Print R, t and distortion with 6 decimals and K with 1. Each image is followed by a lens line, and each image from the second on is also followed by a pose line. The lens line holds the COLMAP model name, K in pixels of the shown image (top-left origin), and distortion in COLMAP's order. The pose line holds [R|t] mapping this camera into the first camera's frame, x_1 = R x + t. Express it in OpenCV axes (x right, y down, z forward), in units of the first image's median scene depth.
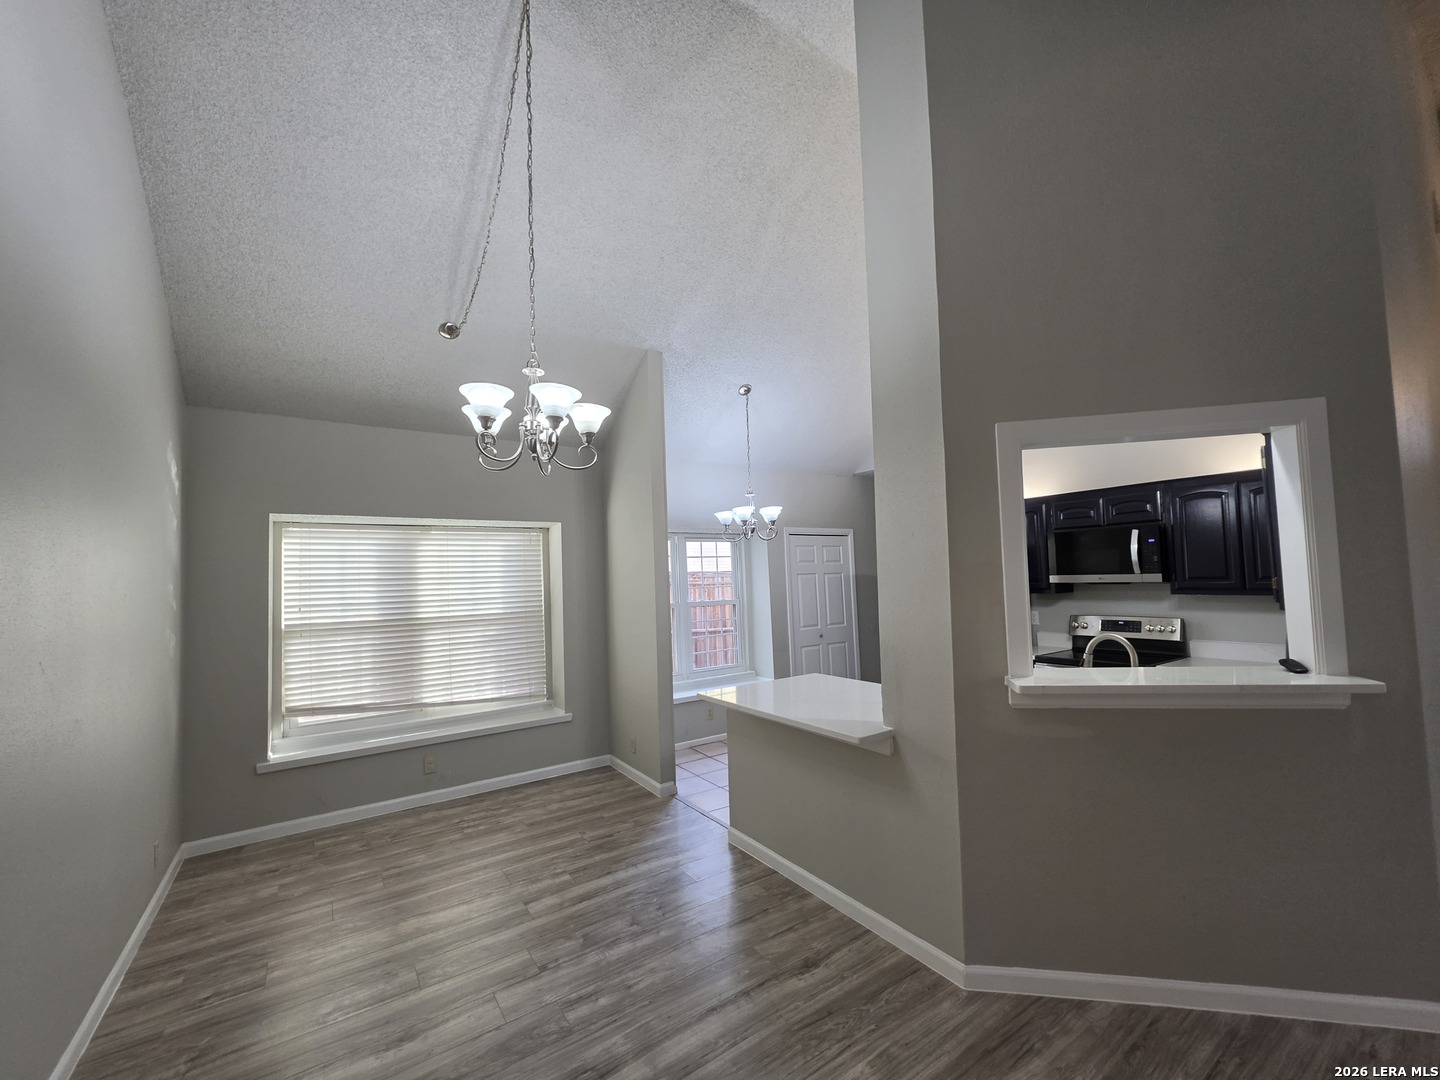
lens RADIAL K [[580.3, 0, 734.8], [0, 580.3, 558.9], [0, 0, 1]] dist [-0.002158, 0.001385]
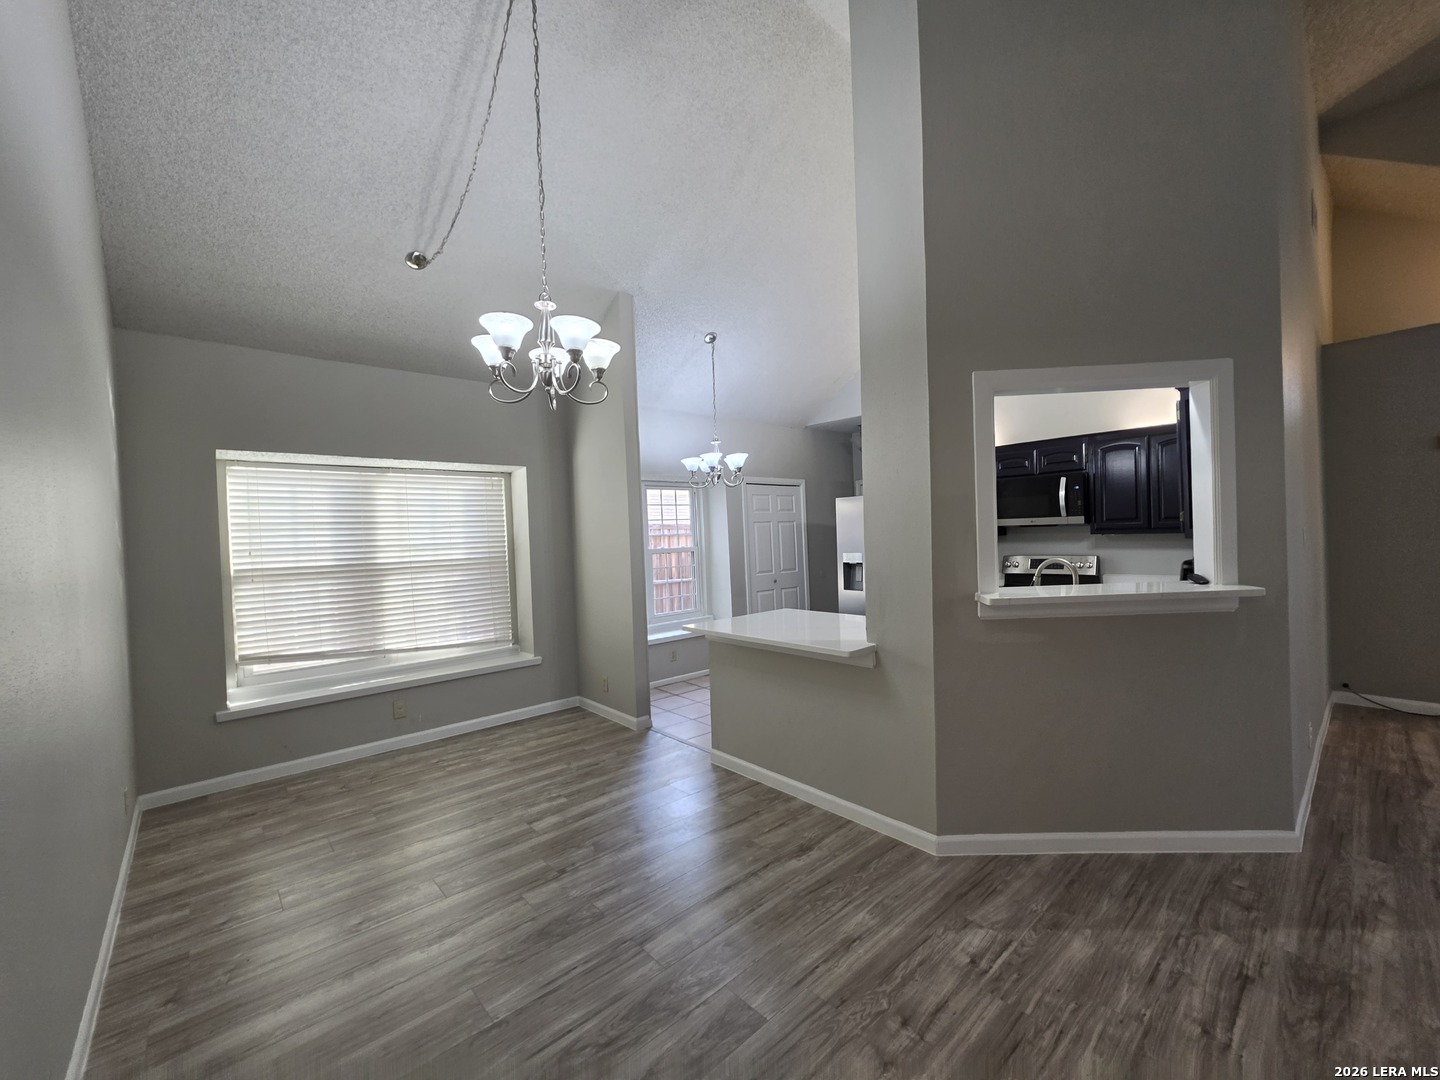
lens RADIAL K [[580.3, 0, 742.1], [0, 580.3, 550.2], [0, 0, 1]] dist [-0.002158, 0.001385]
pose [[0.991335, -0.005493, 0.131241, -0.110646], [-0.002098, 0.998336, 0.057625, 0.037009], [-0.131339, -0.057401, 0.989674, -0.063719]]
